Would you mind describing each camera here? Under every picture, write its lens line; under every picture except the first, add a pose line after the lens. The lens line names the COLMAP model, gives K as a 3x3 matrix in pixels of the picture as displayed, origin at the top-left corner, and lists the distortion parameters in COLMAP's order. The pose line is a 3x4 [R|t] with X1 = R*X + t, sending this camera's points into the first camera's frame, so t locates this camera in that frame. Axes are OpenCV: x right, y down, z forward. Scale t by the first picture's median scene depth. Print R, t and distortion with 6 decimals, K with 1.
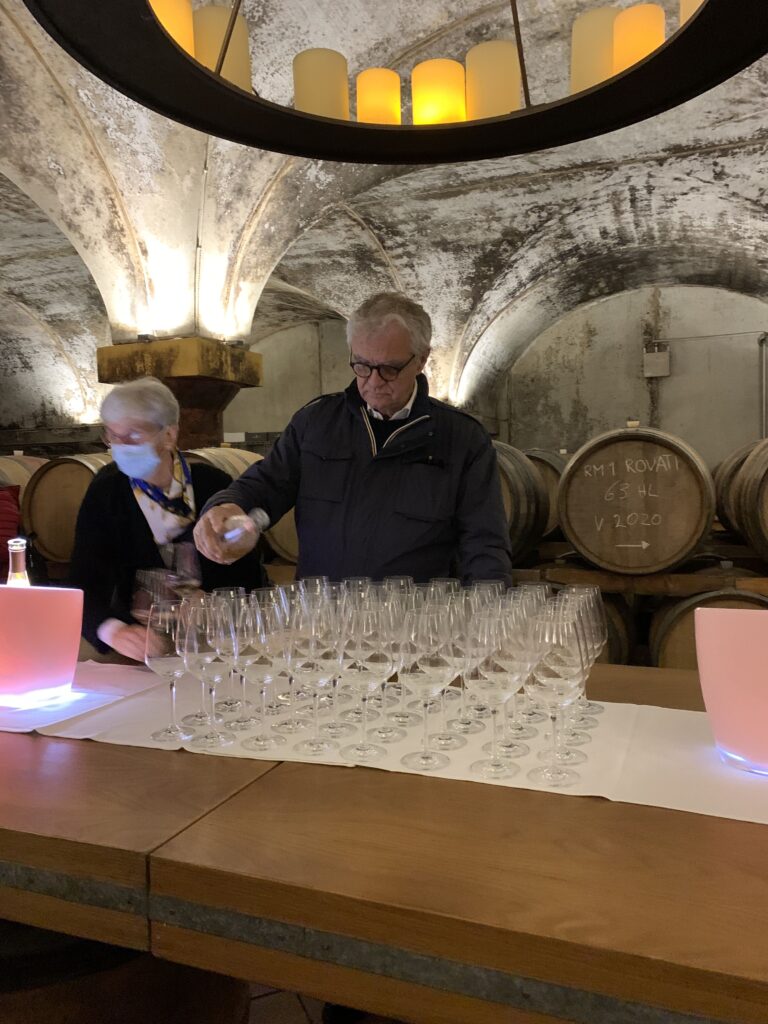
lens RADIAL K [[765.9, 0, 380.9], [0, 765.9, 500.3], [0, 0, 1]] dist [-0.003447, -0.007377]
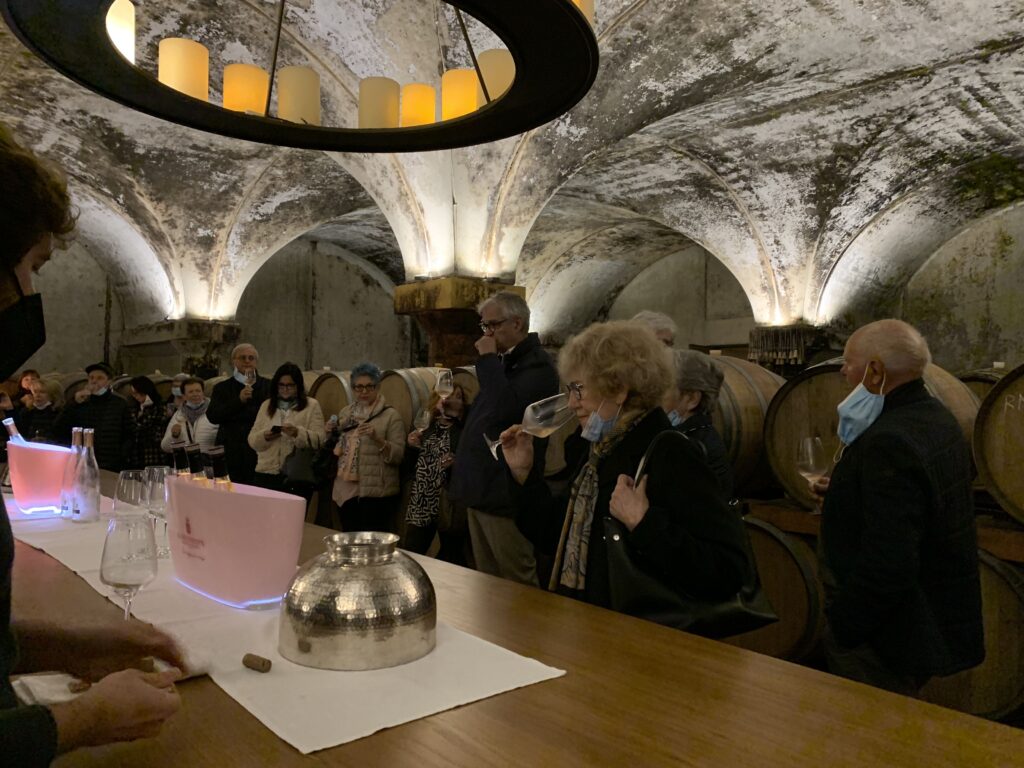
lens RADIAL K [[765.9, 0, 520.4], [0, 765.9, 385.7], [0, 0, 1]] dist [-0.003447, -0.007377]
pose [[0.897947, 0.030384, -0.439055, 0.247181], [-0.046895, 0.998540, -0.026807, -0.007357], [0.437599, 0.044661, 0.898060, -0.027170]]
